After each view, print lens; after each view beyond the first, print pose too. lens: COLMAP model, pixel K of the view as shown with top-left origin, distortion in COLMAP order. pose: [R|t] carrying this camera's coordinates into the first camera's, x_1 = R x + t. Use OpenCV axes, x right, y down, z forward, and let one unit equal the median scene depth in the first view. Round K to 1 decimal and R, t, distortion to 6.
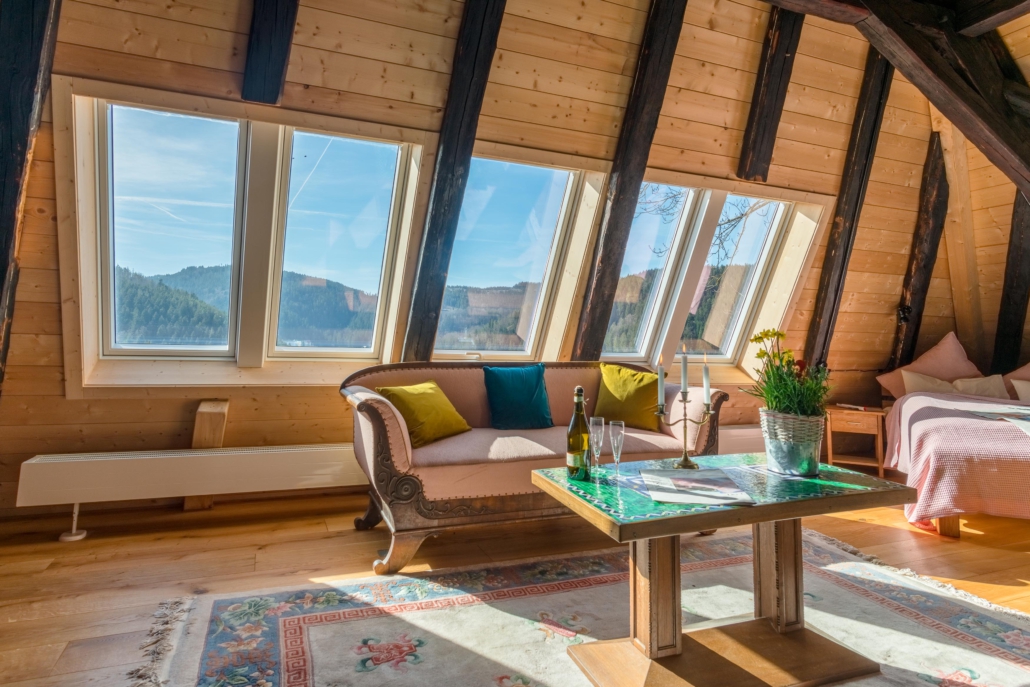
lens RADIAL K [[613.9, 0, 514.6], [0, 613.9, 260.6], [0, 0, 1]] dist [-0.001271, -0.002687]
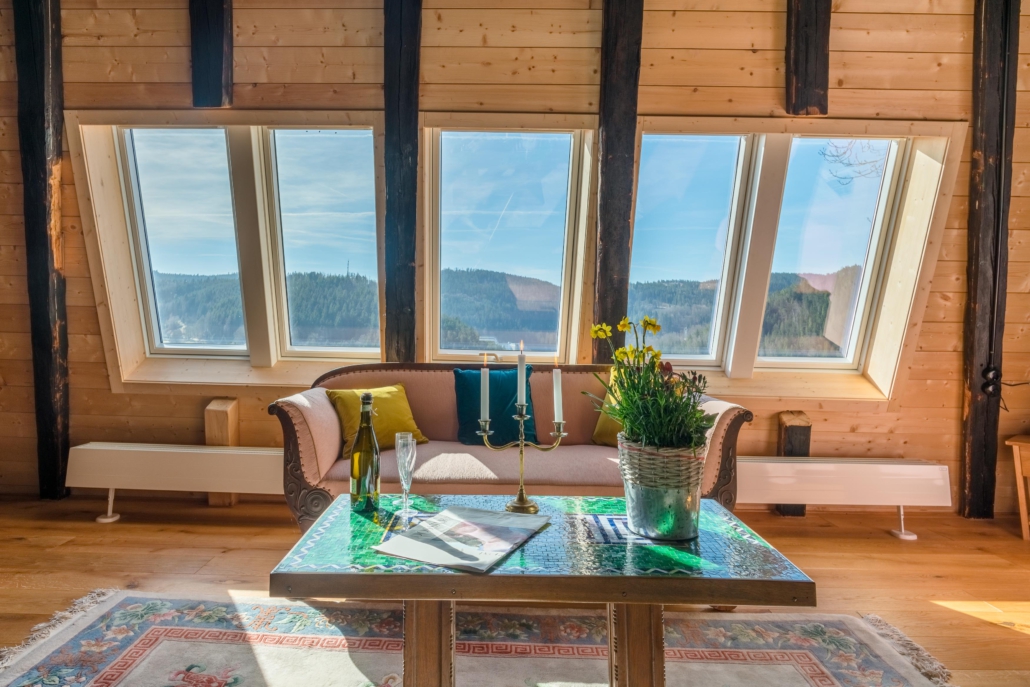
lens RADIAL K [[654.8, 0, 459.6], [0, 654.8, 215.3], [0, 0, 1]] dist [-0.016967, 0.002469]
pose [[0.911821, -0.080496, -0.402619, 0.376606], [0.055072, 0.995710, -0.074350, 0.027546], [0.406877, 0.045621, 0.912343, 0.164854]]
